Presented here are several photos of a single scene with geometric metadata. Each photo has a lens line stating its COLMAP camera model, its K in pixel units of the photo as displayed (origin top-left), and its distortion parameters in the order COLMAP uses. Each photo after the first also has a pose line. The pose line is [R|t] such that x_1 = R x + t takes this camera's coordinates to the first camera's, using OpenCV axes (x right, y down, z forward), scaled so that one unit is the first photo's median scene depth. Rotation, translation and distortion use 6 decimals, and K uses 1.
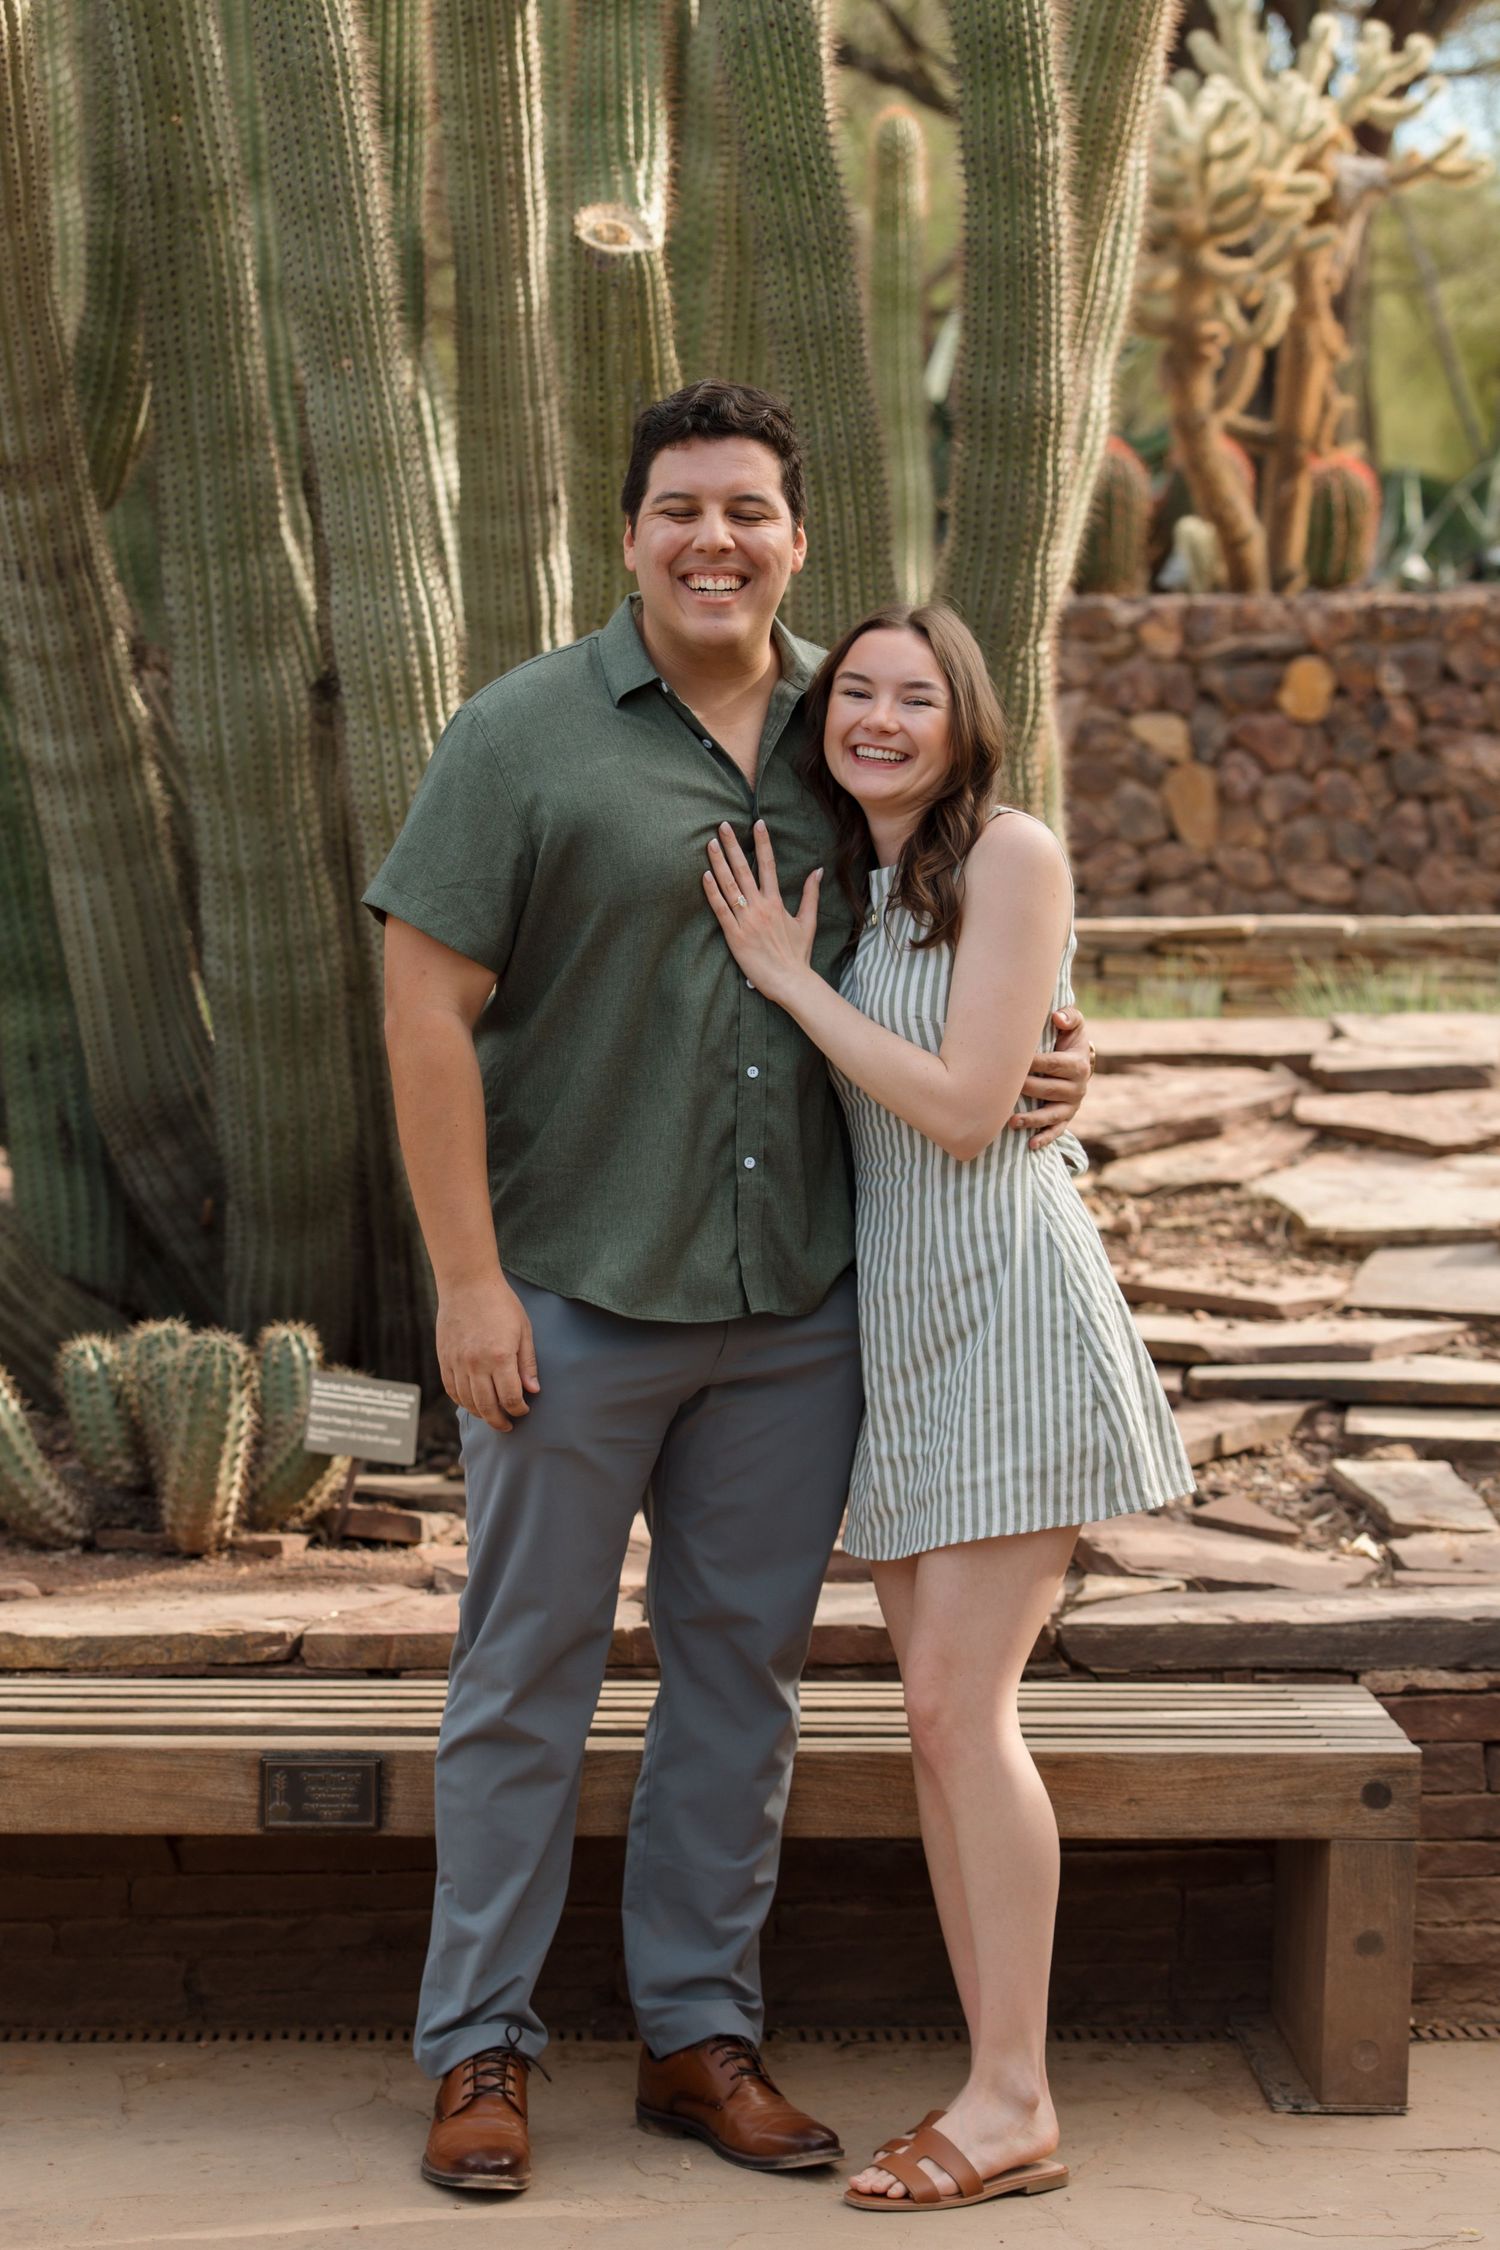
lens RADIAL K [[5092.1, 0, 931.7], [0, 5092.1, 1225.3], [0, 0, 1]] dist [-0.090293, 0.412069]
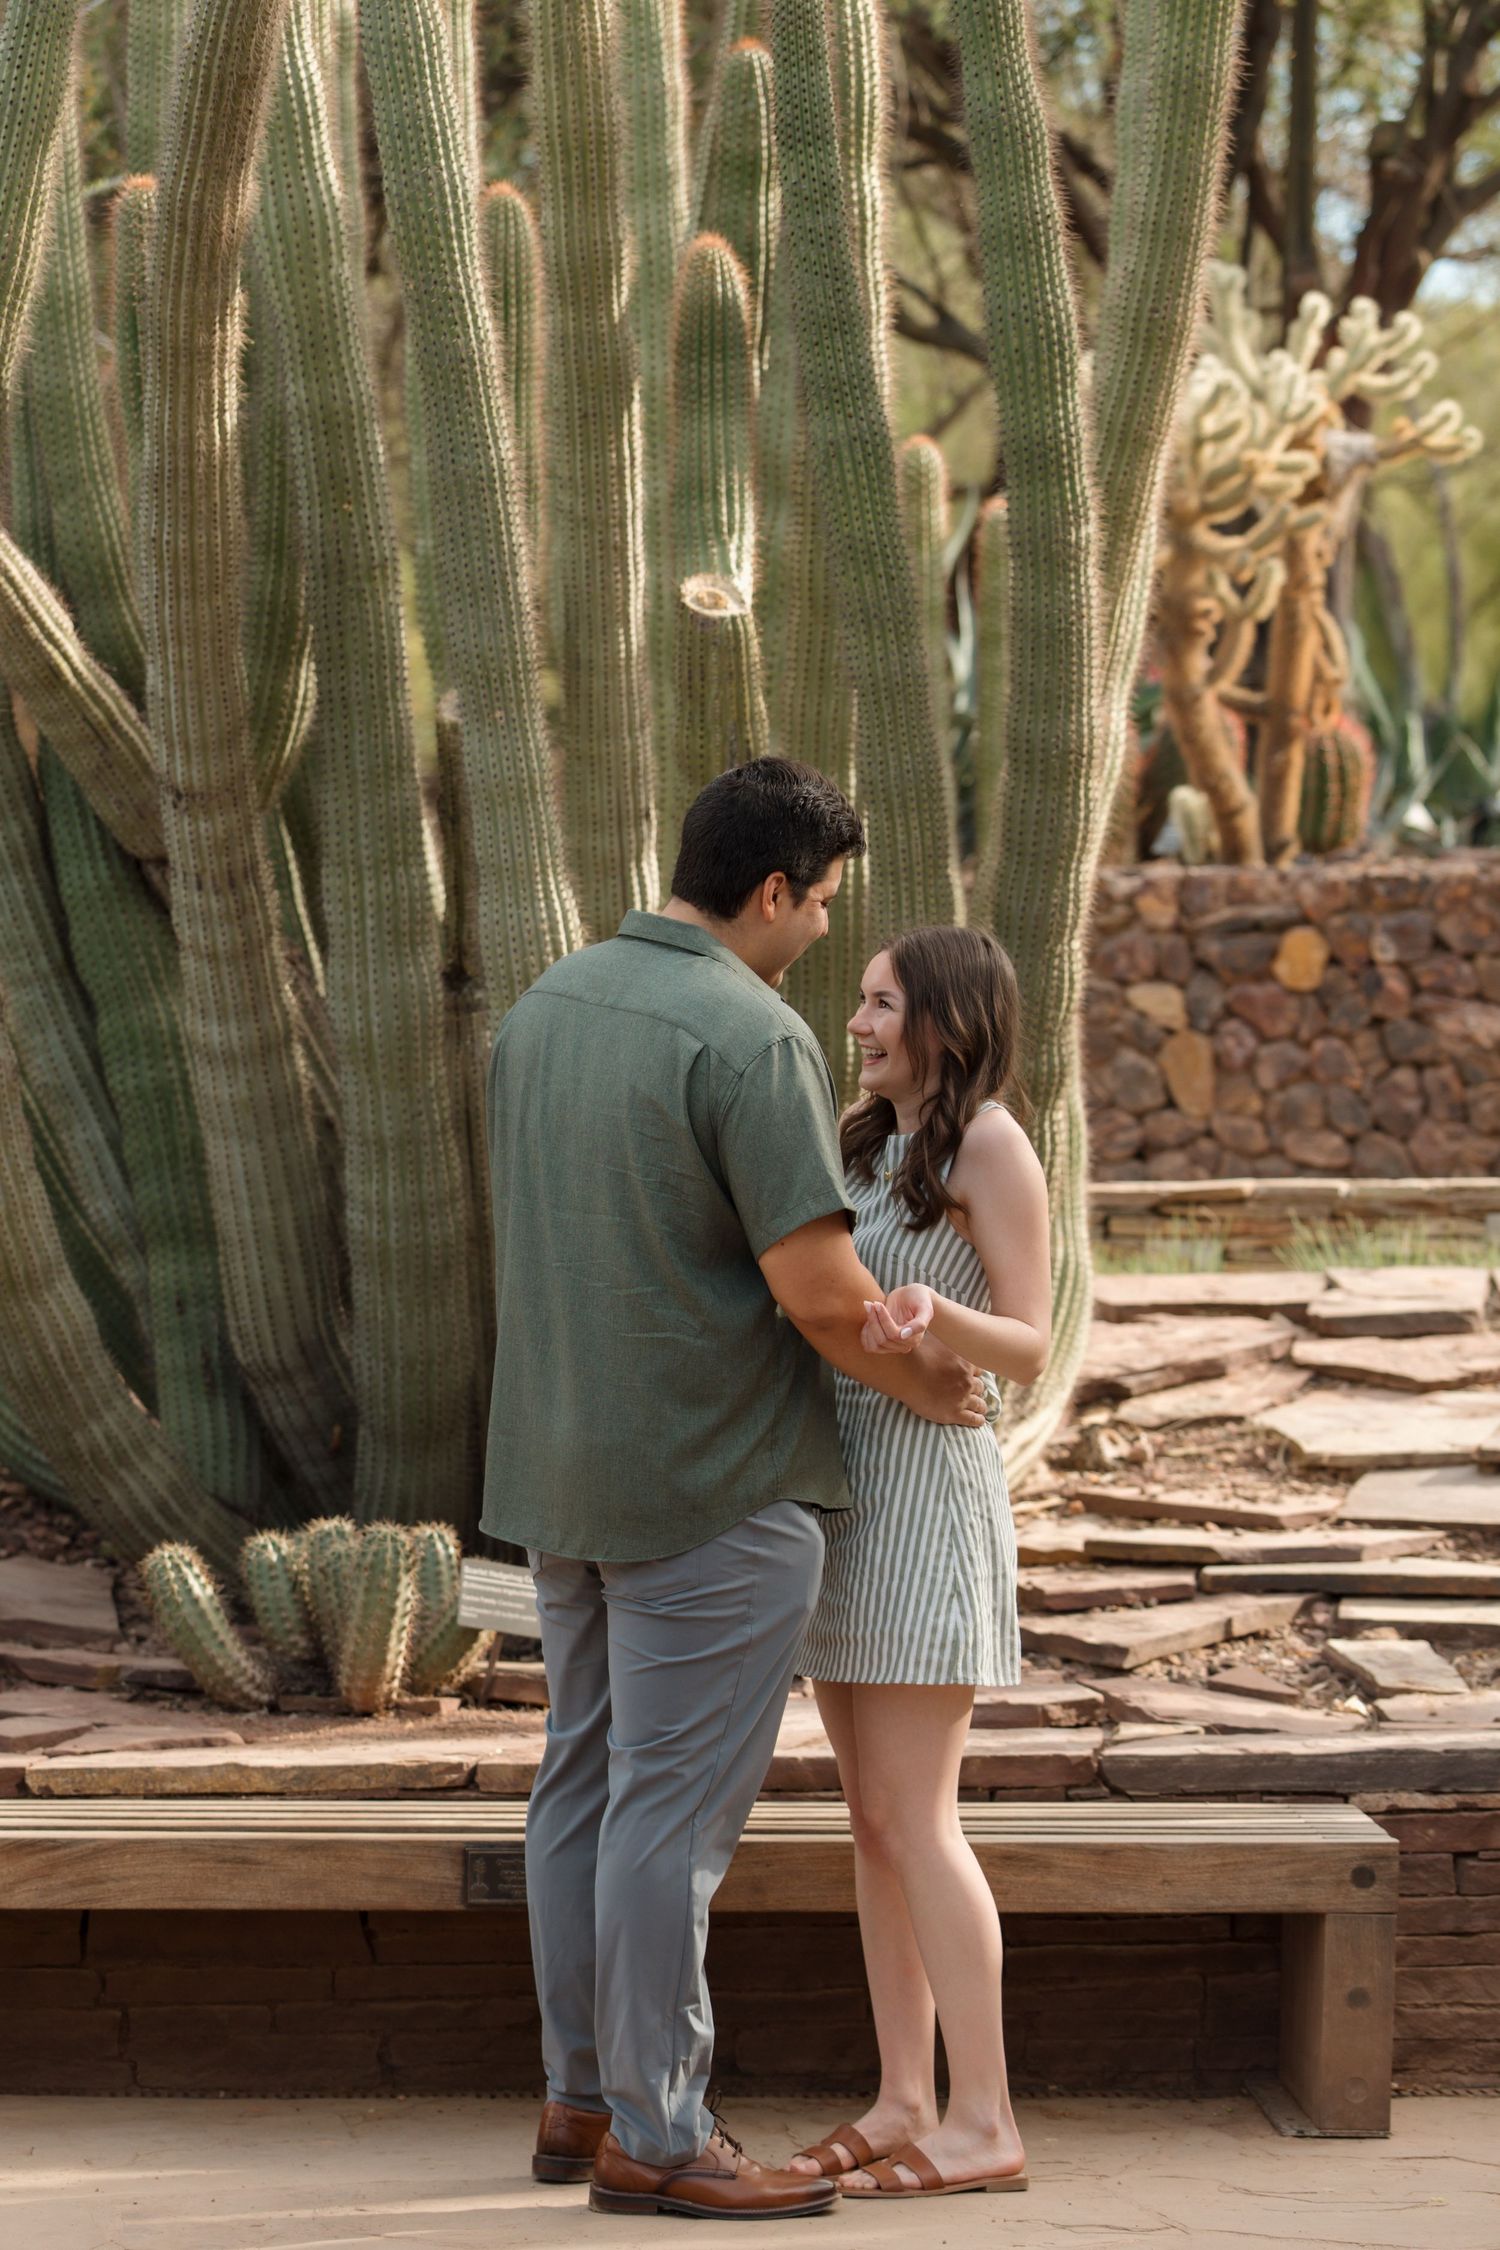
lens RADIAL K [[5774.8, 0, 842.2], [0, 5774.8, 1261.8], [0, 0, 1]] dist [-0.061143, -0.880017]
pose [[0.999966, -0.004985, -0.006568, -0.023789], [0.004657, 0.998782, -0.049117, 0.025336], [0.006804, 0.049085, 0.998771, -0.333294]]
